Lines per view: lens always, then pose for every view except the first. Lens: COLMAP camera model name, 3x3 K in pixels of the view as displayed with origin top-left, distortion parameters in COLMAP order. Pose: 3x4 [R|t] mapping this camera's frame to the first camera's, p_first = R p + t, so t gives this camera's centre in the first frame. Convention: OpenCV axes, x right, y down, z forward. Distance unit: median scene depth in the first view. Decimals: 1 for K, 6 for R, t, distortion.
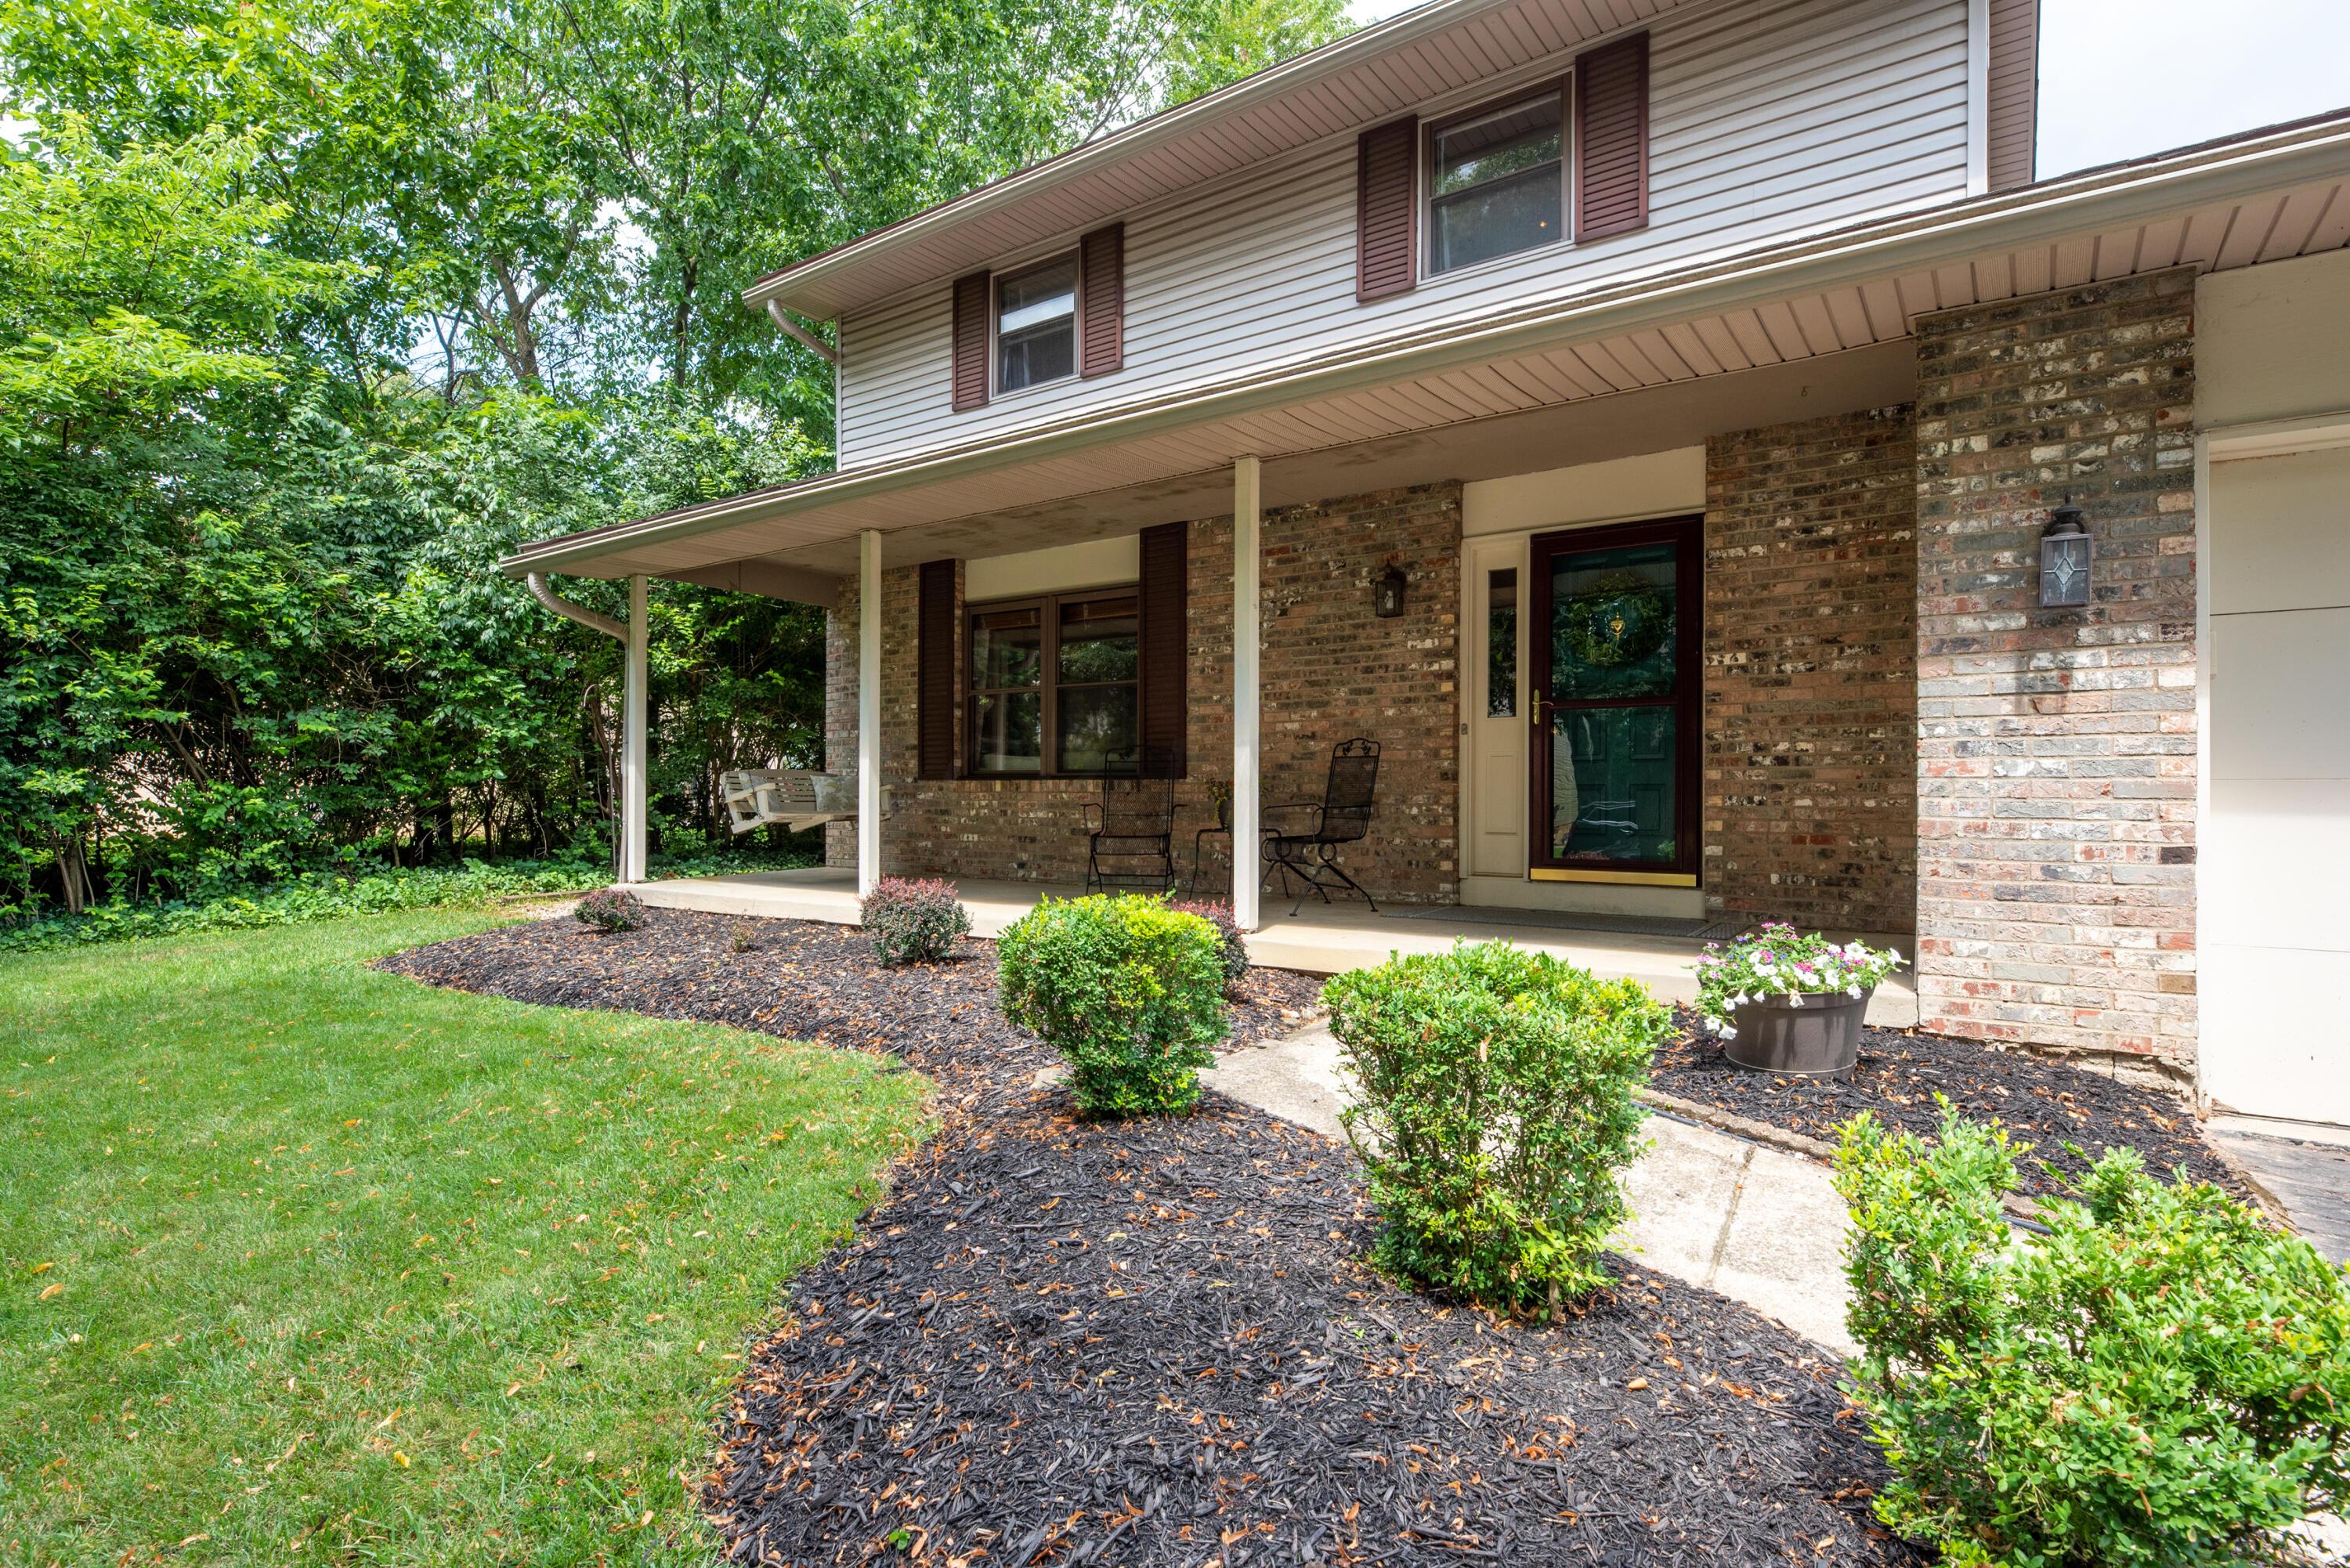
lens RADIAL K [[1155.5, 0, 1171.5], [0, 1155.5, 790.2], [0, 0, 1]] dist [0.001994, -0.000634]
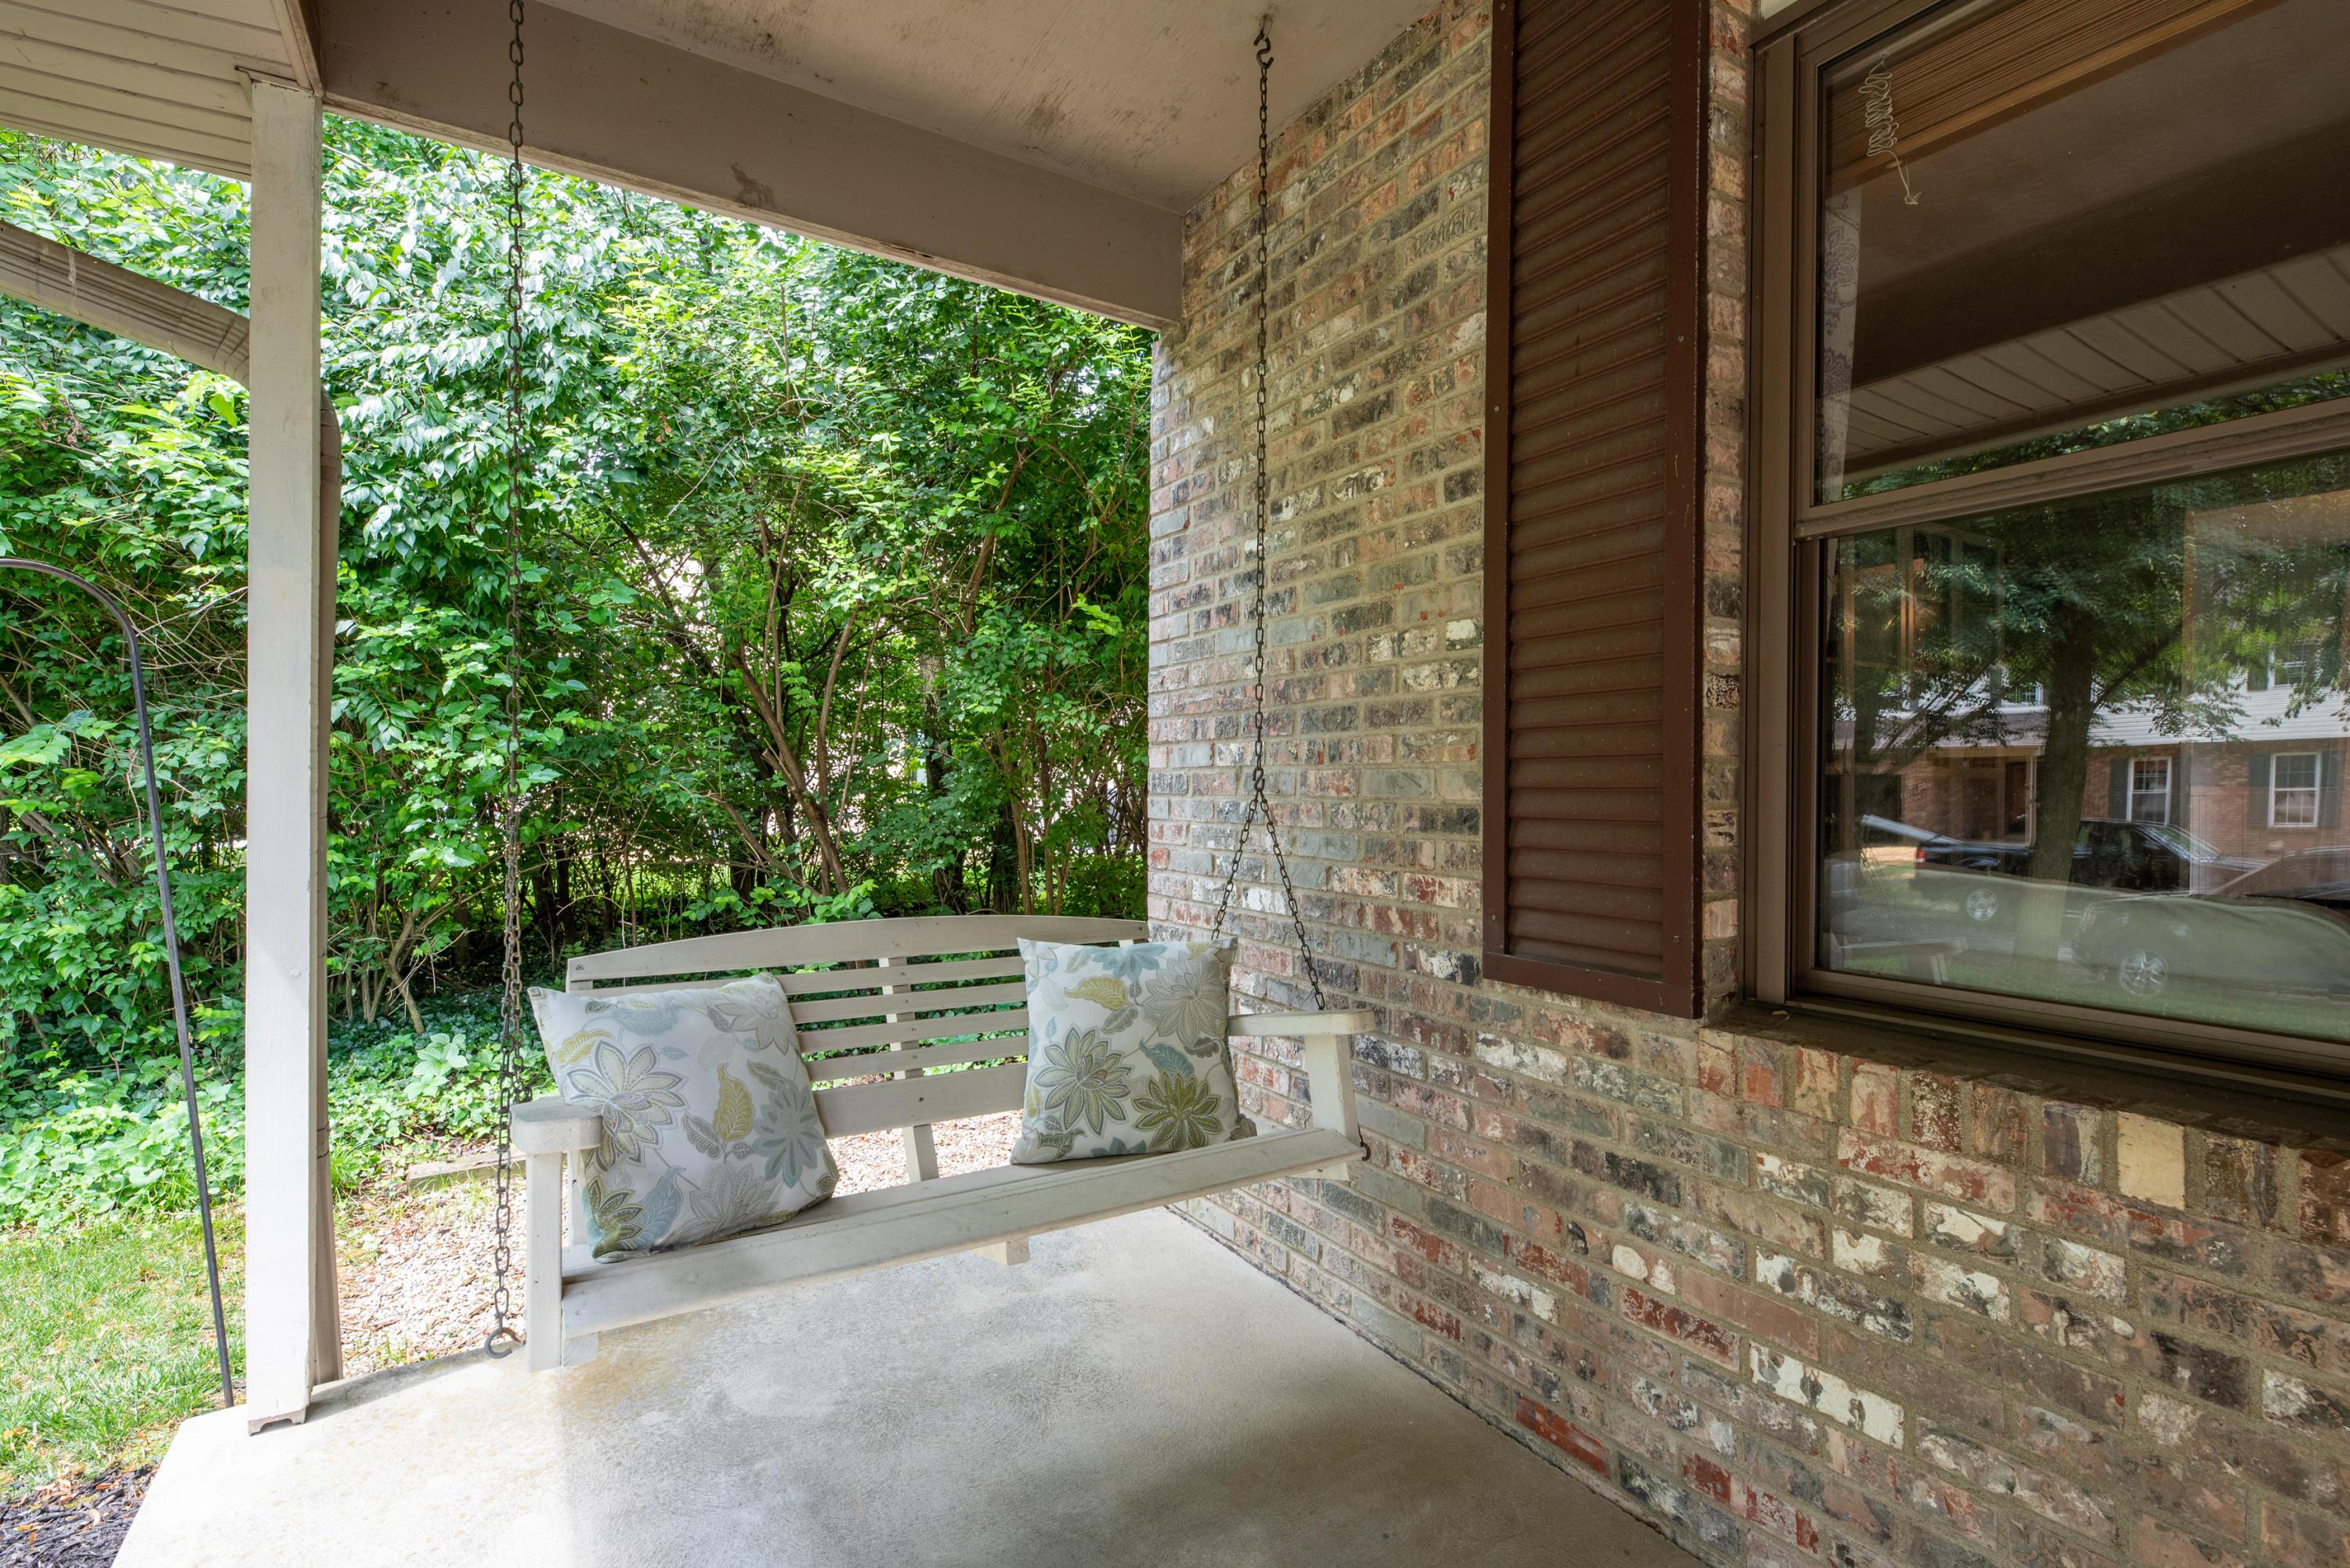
lens RADIAL K [[1091.2, 0, 1185.6], [0, 1091.2, 790.3], [0, 0, 1]] dist [0.000564, 0.000063]
pose [[0.920025, 0.003890, -0.391841, -0.209727], [-0.001656, 0.999980, 0.006039, -0.048352], [0.391857, -0.004907, 0.920013, 0.872471]]
